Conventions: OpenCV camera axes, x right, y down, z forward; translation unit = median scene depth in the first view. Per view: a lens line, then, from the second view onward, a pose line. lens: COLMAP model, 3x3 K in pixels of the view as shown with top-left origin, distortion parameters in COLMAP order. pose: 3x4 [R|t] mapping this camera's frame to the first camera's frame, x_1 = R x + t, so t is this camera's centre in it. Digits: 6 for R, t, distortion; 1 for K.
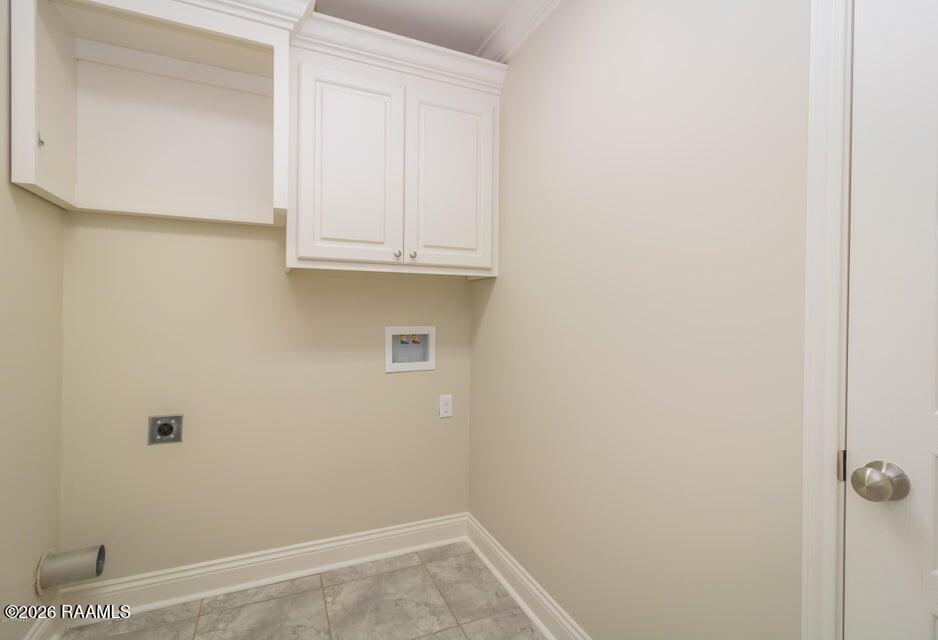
lens RADIAL K [[433.2, 0, 469.7], [0, 433.2, 317.7], [0, 0, 1]] dist [-0.000264, 0.000024]
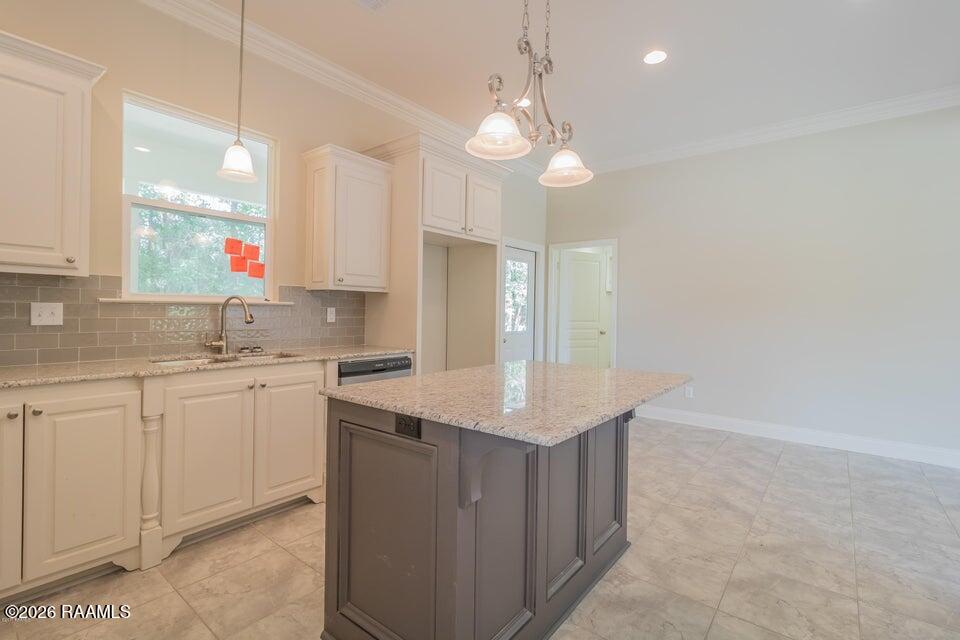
lens RADIAL K [[442.7, 0, 480.8], [0, 442.7, 314.2], [0, 0, 1]] dist [-0.001367, 0.001461]
pose [[0.456057, 0.010169, -0.889893, 1.540696], [-0.018421, 0.999828, 0.001985, -0.029328], [0.889760, 0.015487, 0.456166, 0.599542]]
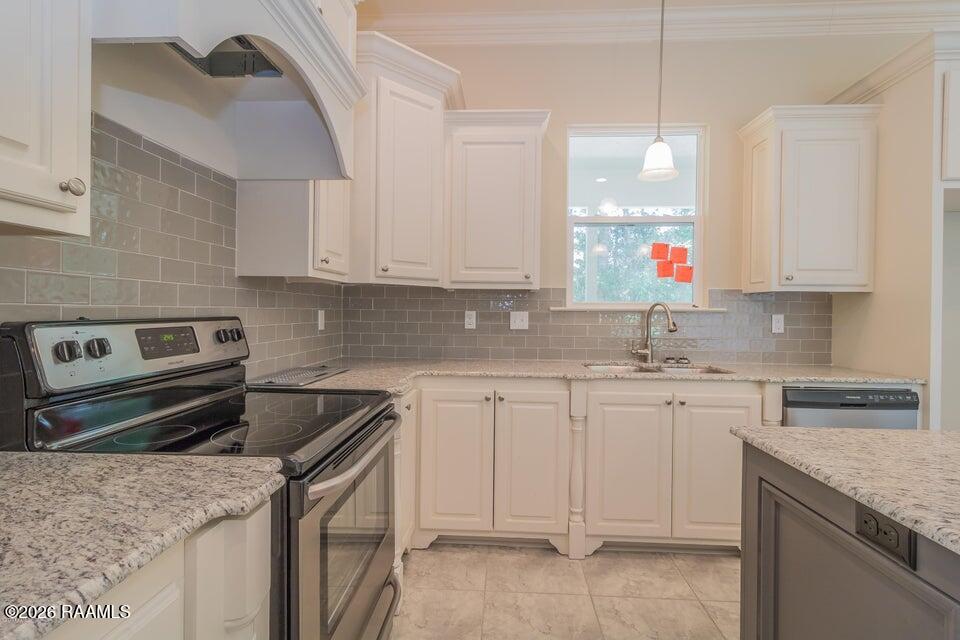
lens RADIAL K [[442.7, 0, 481.8], [0, 442.7, 312.4], [0, 0, 1]] dist [-0.001367, 0.001461]
pose [[-0.458459, -0.007680, -0.888682, 1.387027], [-0.016859, 0.999858, 0.000057, -0.031283], [0.888555, 0.015008, -0.458524, 0.672287]]
